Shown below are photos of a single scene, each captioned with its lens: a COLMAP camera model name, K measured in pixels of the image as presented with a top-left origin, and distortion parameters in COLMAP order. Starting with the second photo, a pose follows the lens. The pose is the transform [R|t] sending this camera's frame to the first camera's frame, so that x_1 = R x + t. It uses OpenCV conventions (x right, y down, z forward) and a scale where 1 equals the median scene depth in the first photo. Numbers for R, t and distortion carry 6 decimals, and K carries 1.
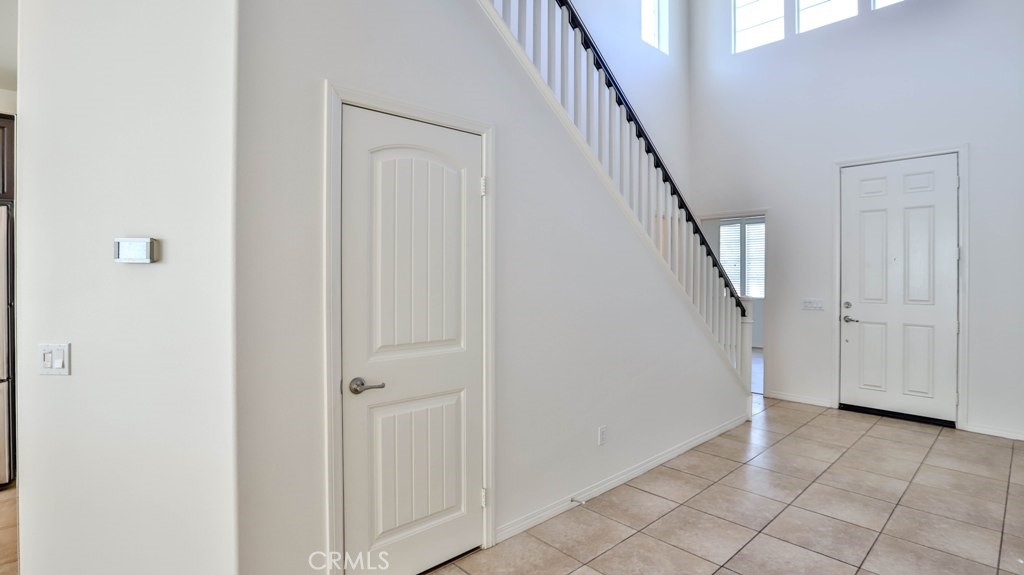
lens RADIAL K [[494.9, 0, 510.9], [0, 494.9, 279.5], [0, 0, 1]] dist [-0.049919, 0.000407]
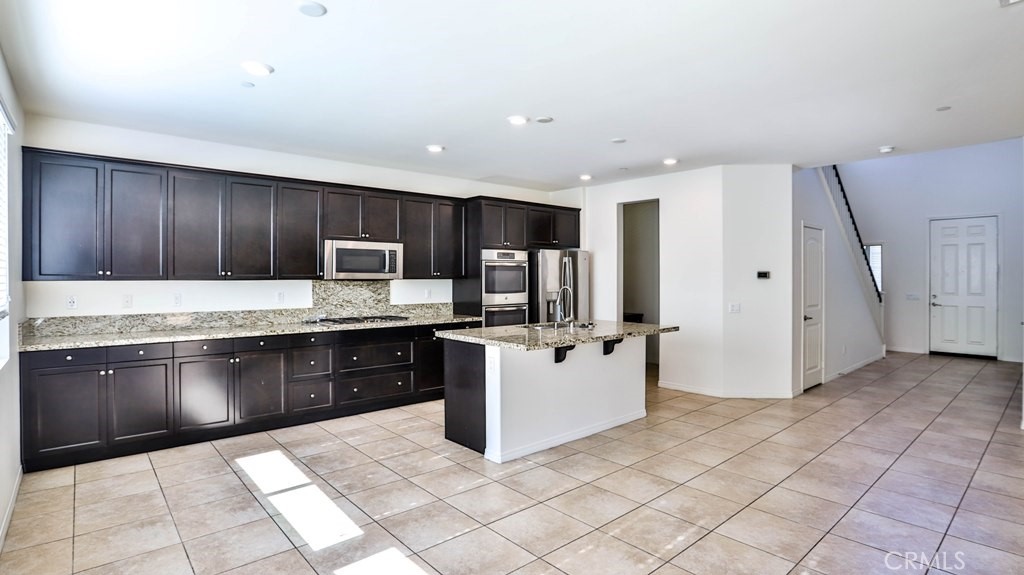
lens RADIAL K [[514.5, 0, 513.4], [0, 514.5, 280.0], [0, 0, 1]] dist [-0.054959, 0.012869]
pose [[0.999828, -0.002247, -0.018397, -0.945915], [0.002198, 0.999994, -0.002682, -0.008168], [0.018403, 0.002641, 0.999827, -1.000591]]
